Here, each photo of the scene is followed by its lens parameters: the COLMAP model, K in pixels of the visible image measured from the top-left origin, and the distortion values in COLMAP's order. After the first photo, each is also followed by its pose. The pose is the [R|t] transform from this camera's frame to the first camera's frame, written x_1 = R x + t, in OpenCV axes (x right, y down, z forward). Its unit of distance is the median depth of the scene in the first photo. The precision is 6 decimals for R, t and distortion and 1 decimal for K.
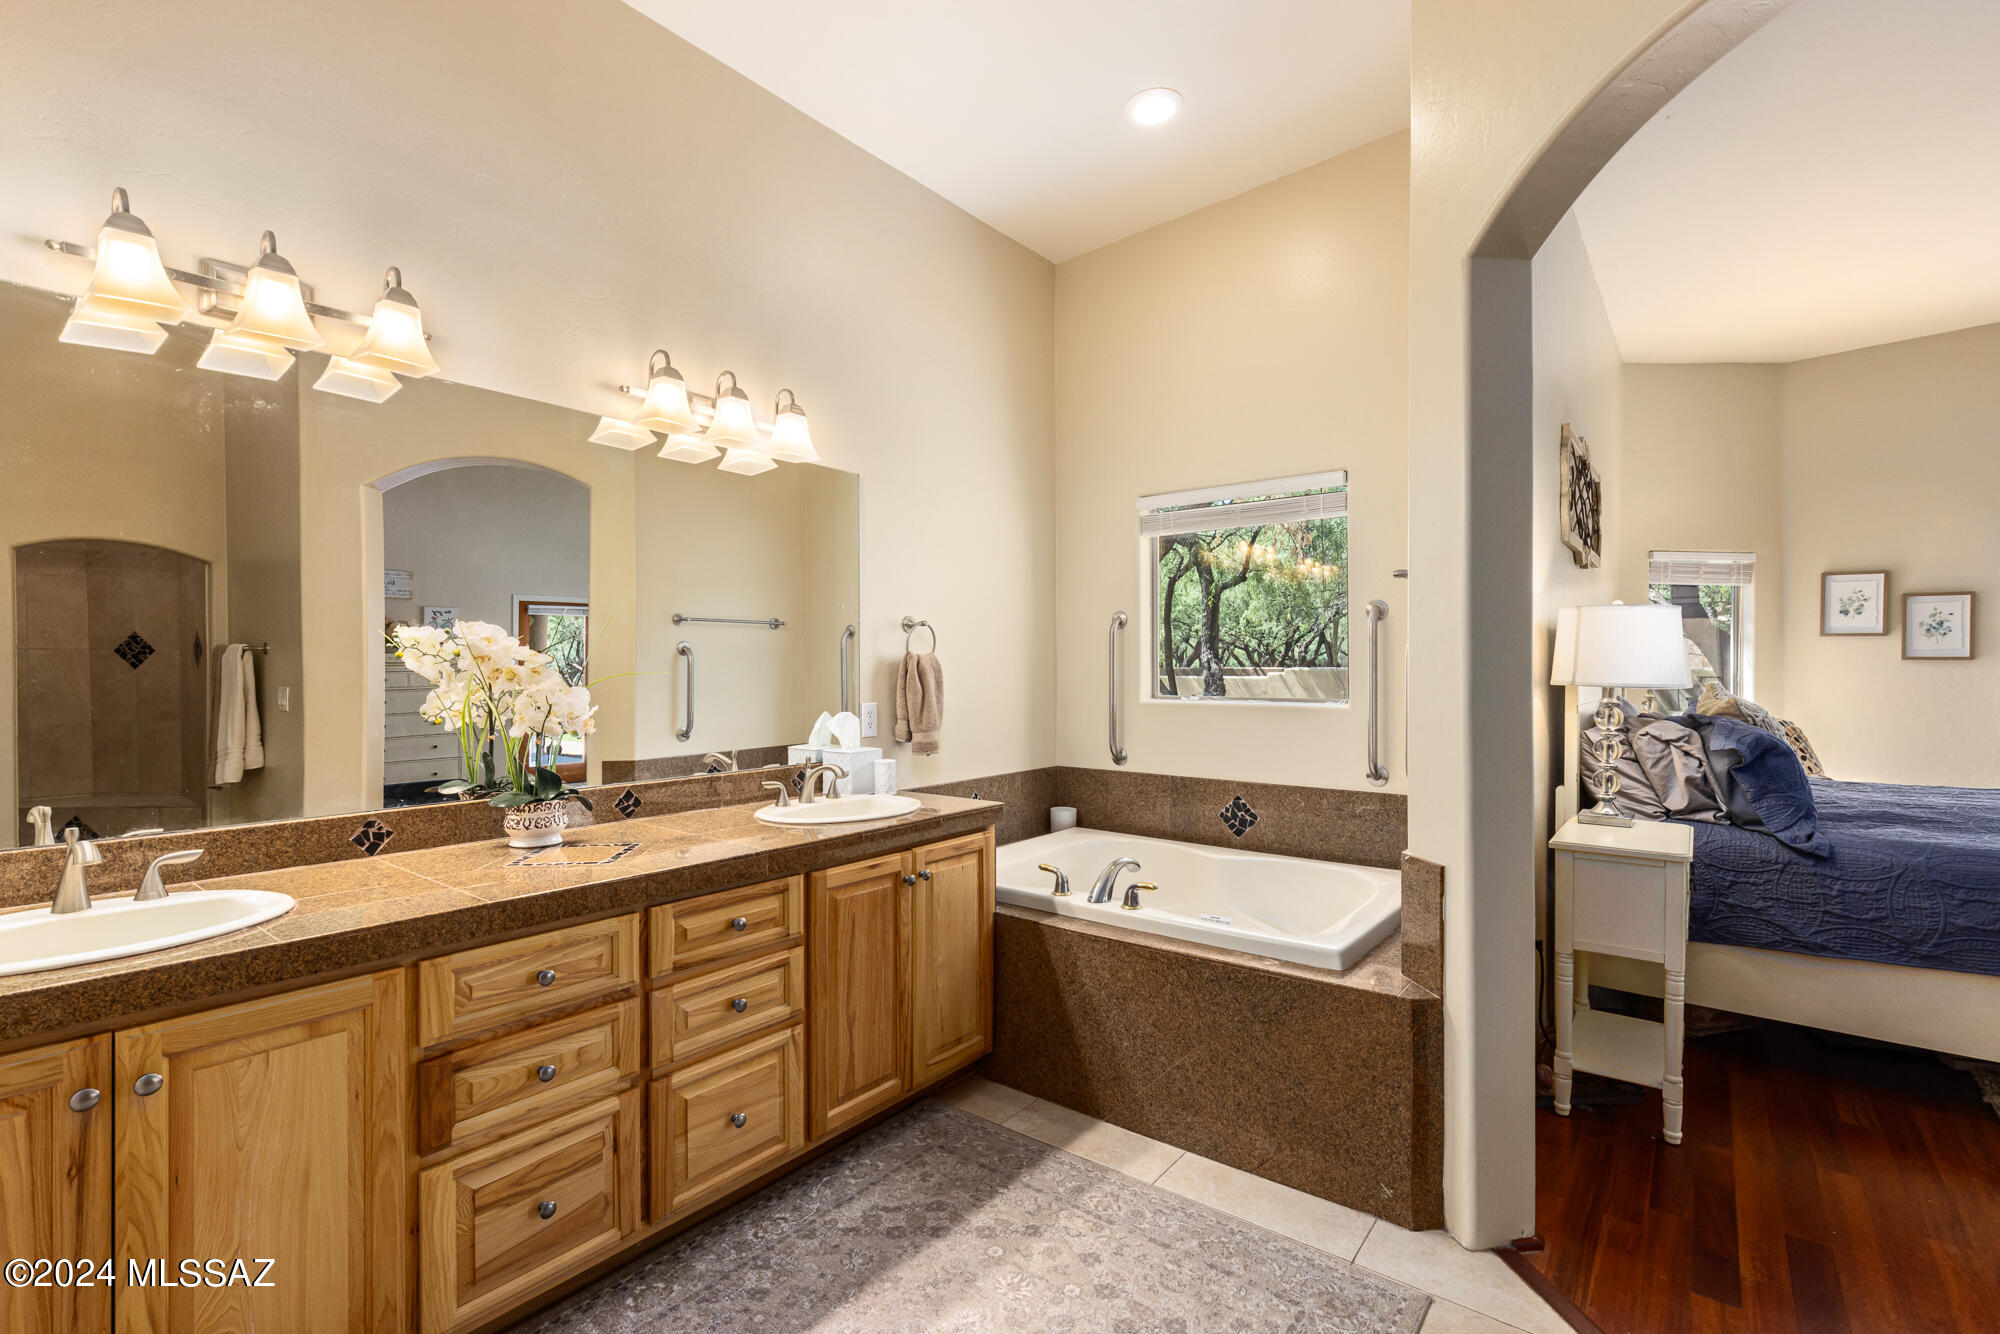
lens RADIAL K [[900.1, 0, 995.5], [0, 900.1, 662.0], [0, 0, 1]] dist [0.004208, -0.000207]
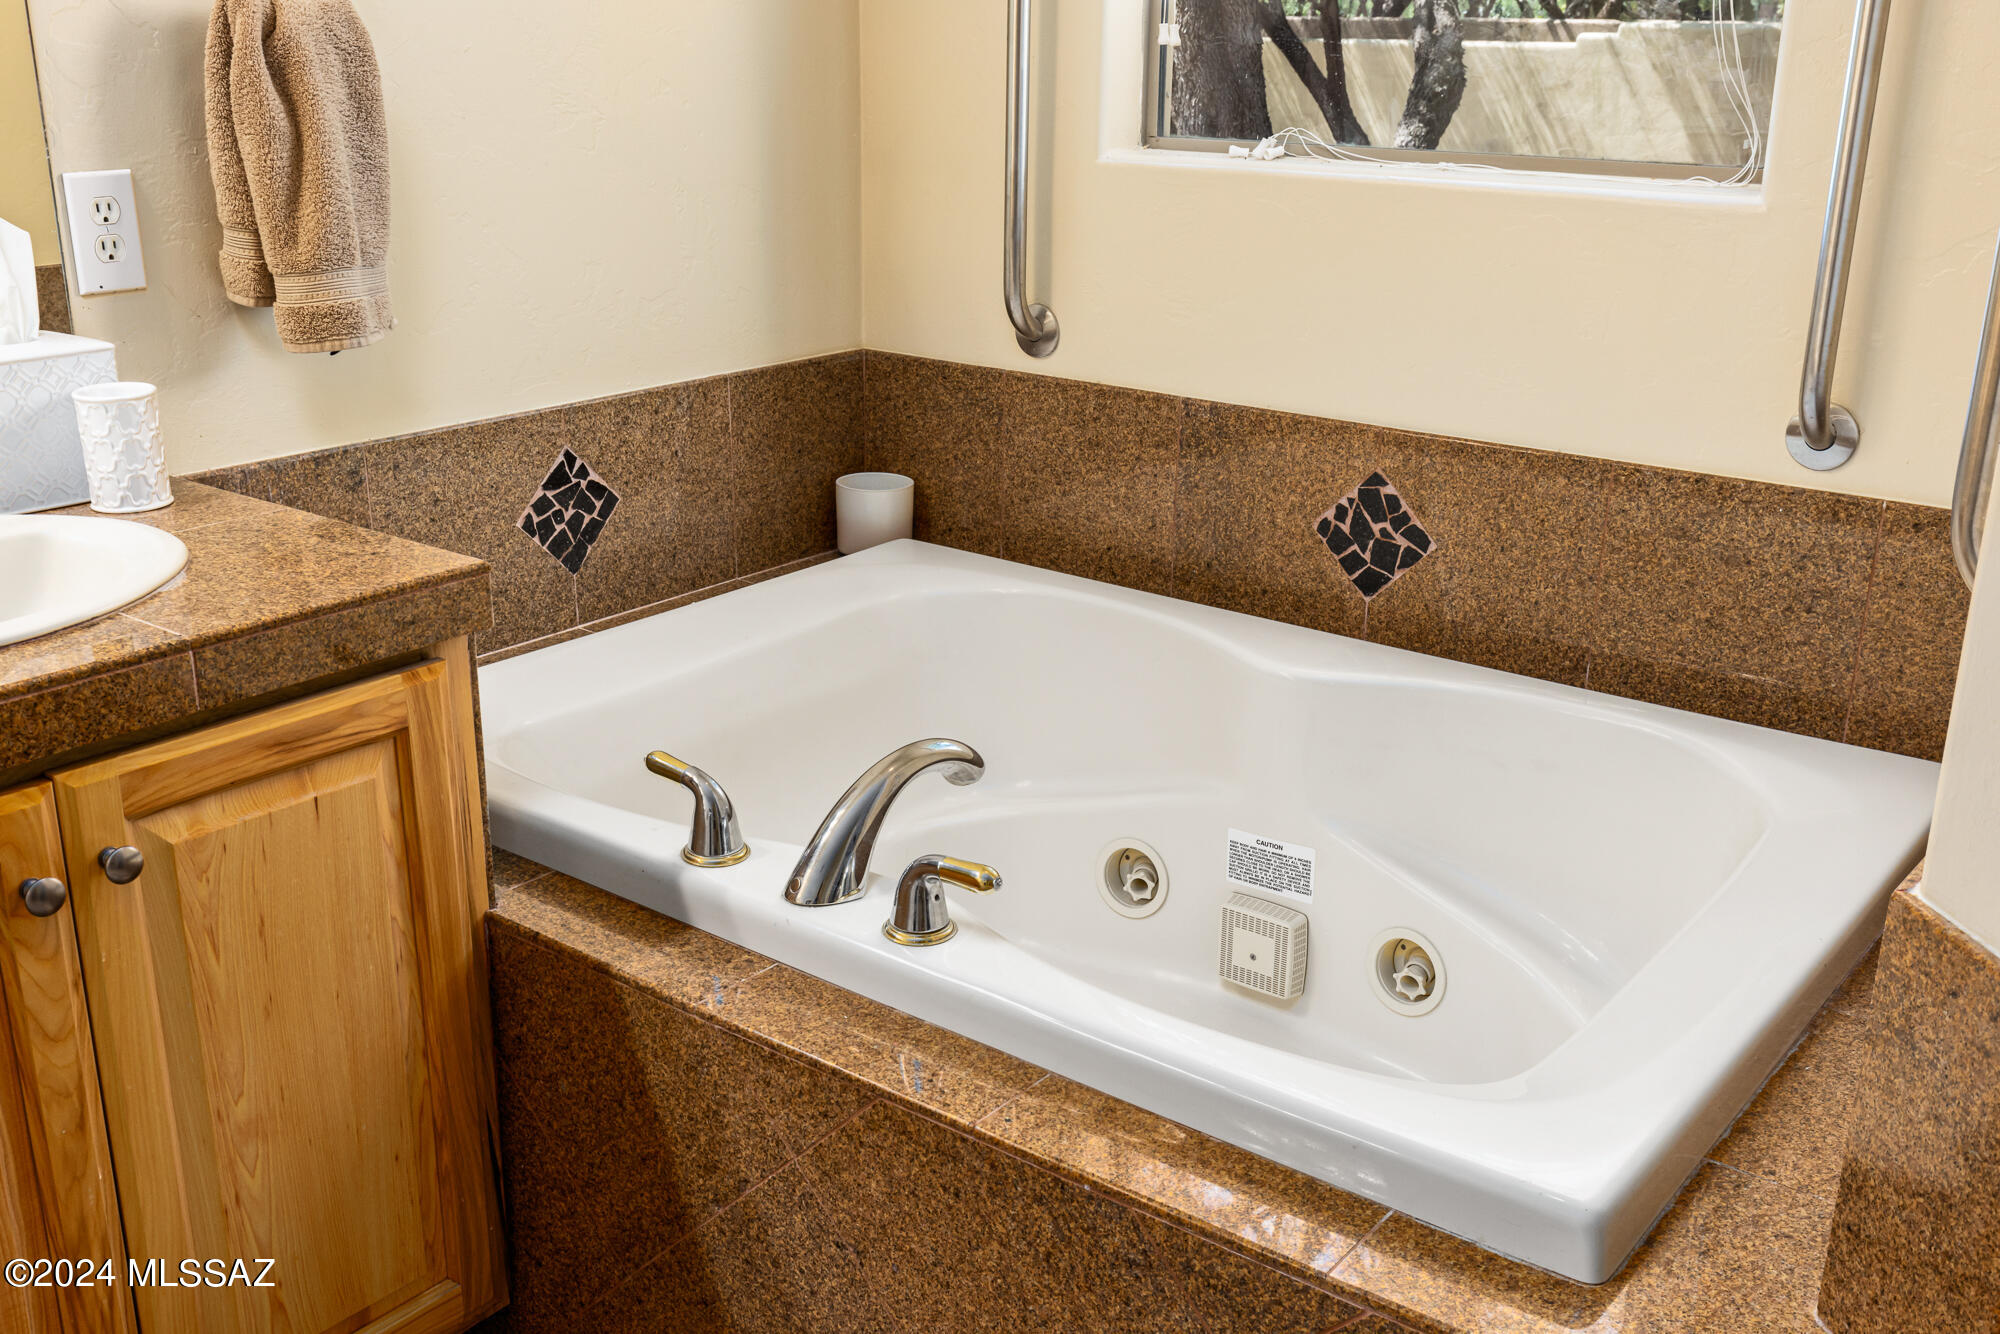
lens RADIAL K [[1935.6, 0, 995.9], [0, 1935.6, 674.6], [0, 0, 1]] dist [0.018725, 0.000000]
pose [[0.999891, 0.006618, 0.013202, 0.136258], [-0.010610, 0.943742, 0.330514, -0.010337], [-0.010272, -0.330618, 0.943709, 0.356414]]
